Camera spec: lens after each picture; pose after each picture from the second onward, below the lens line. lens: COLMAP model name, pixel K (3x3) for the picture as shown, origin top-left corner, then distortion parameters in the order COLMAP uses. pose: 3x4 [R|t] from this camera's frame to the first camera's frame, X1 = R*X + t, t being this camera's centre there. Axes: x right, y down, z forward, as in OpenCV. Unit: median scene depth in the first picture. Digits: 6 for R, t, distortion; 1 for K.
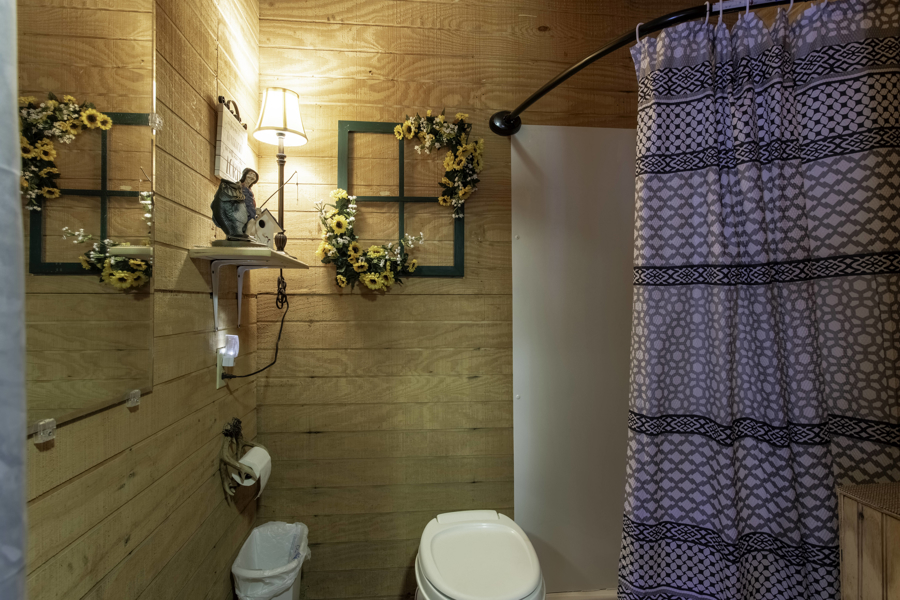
lens RADIAL K [[462.9, 0, 448.9], [0, 462.9, 303.0], [0, 0, 1]] dist [-0.005244, 0.001601]
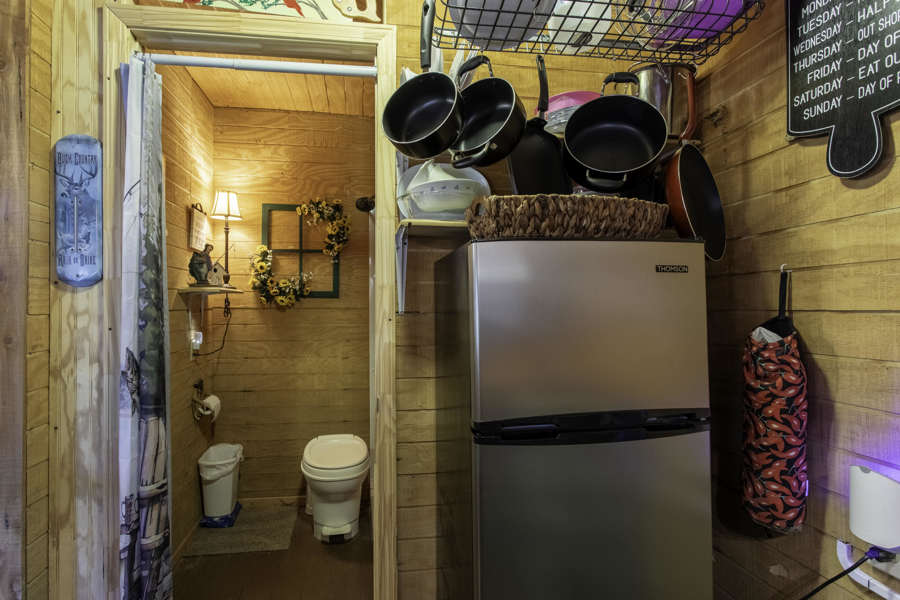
lens RADIAL K [[483.2, 0, 432.6], [0, 483.2, 305.6], [0, 0, 1]] dist [-0.001604, 0.000337]
pose [[0.999320, 0.004513, 0.036600, 0.310000], [-0.004845, 0.999948, 0.009008, -0.046342], [-0.036558, -0.009179, 0.999289, -0.757859]]
